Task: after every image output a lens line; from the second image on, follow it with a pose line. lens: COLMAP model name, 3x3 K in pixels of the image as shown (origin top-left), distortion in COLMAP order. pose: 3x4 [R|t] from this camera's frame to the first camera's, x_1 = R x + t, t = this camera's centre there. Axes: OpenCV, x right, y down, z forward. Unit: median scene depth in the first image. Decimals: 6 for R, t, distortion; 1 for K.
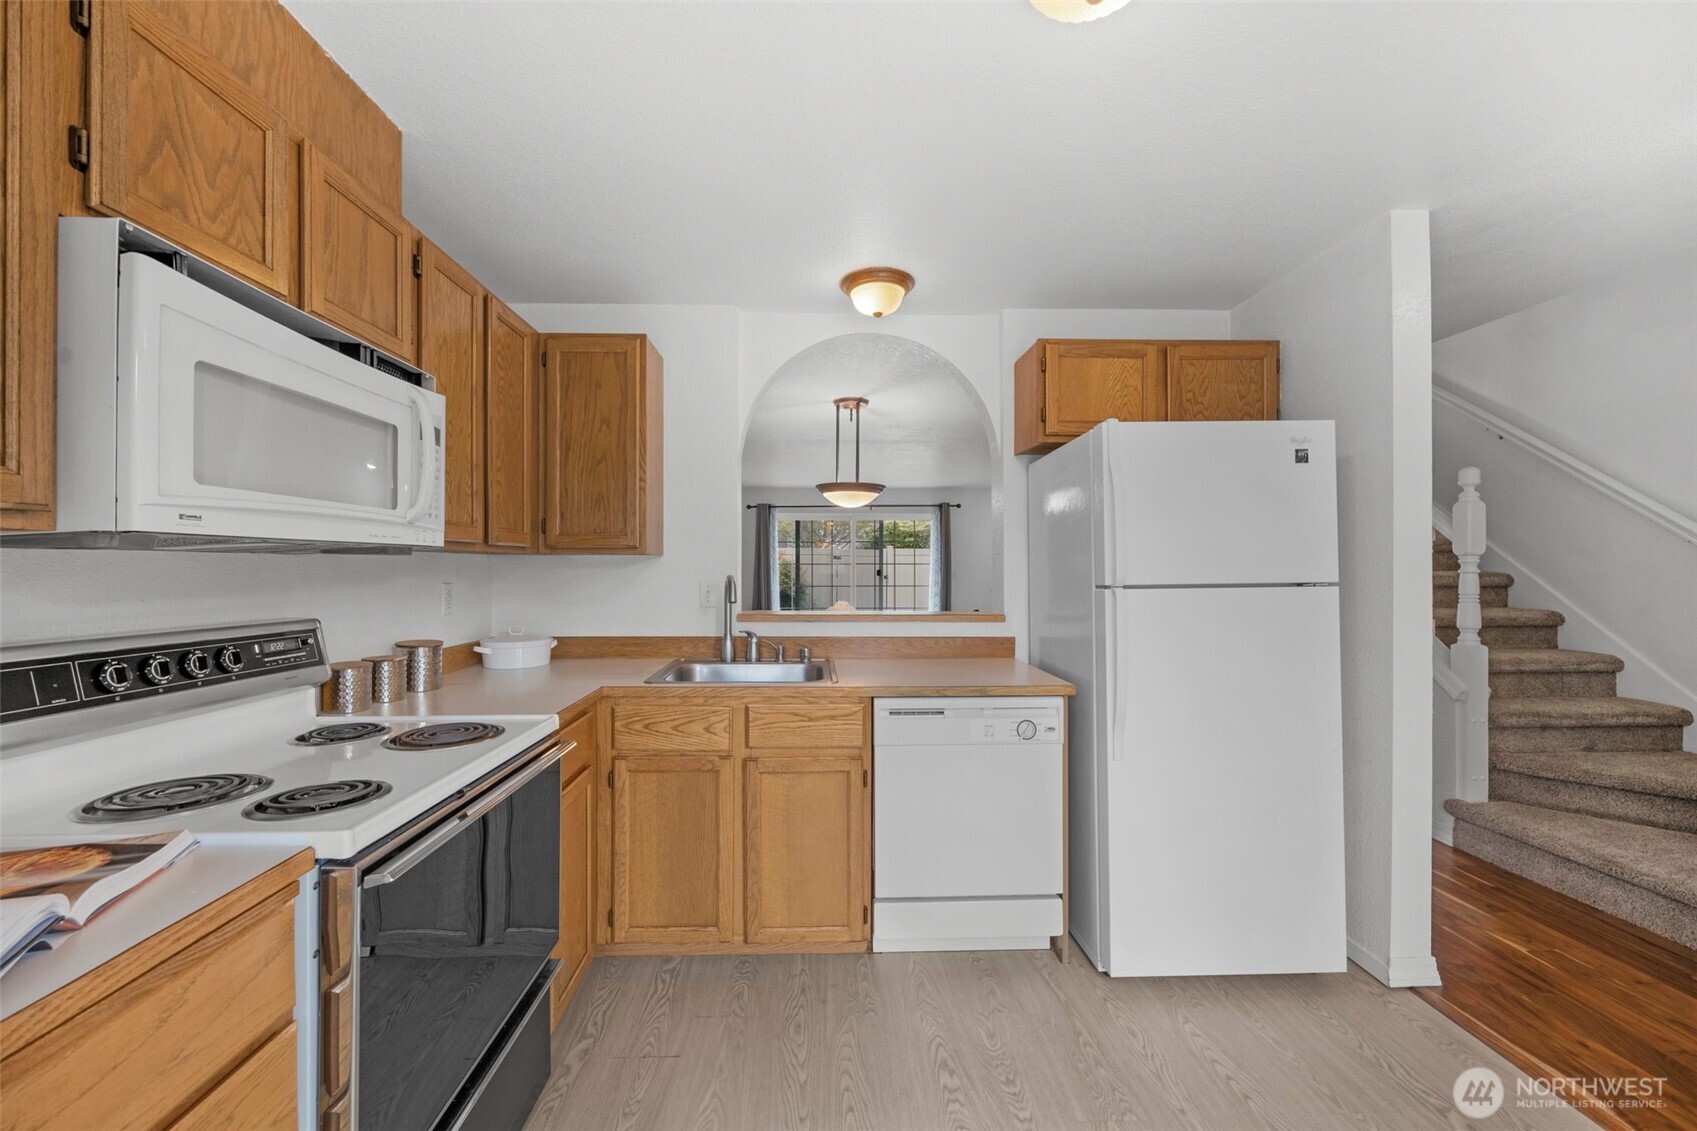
lens RADIAL K [[675.1, 0, 848.5], [0, 675.1, 565.5], [0, 0, 1]] dist [-0.000394, -0.000113]
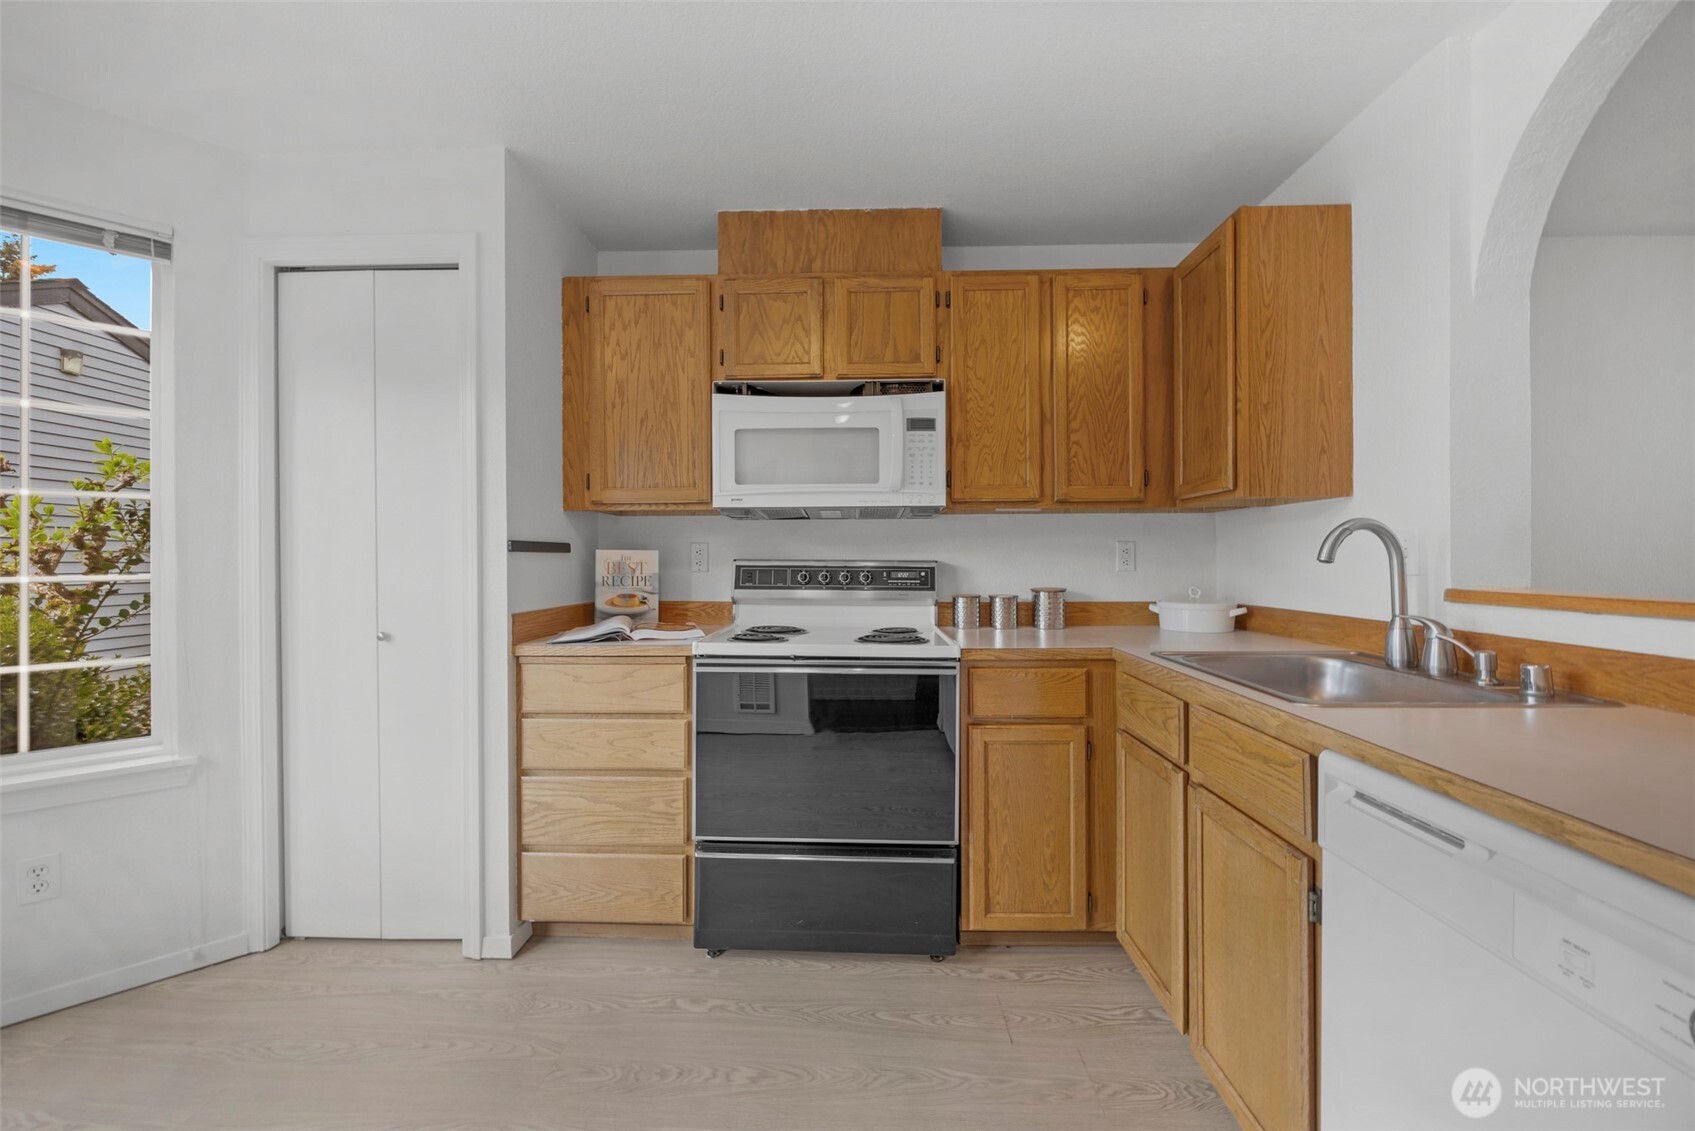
lens RADIAL K [[674.3, 0, 847.5], [0, 674.3, 565.5], [0, 0, 1]] dist [-0.000394, -0.000113]
pose [[-0.093252, 0.002698, -0.995639, 0.659546], [0.002519, 0.999994, 0.002474, 0.076481], [0.995639, -0.002277, -0.093258, 0.845874]]
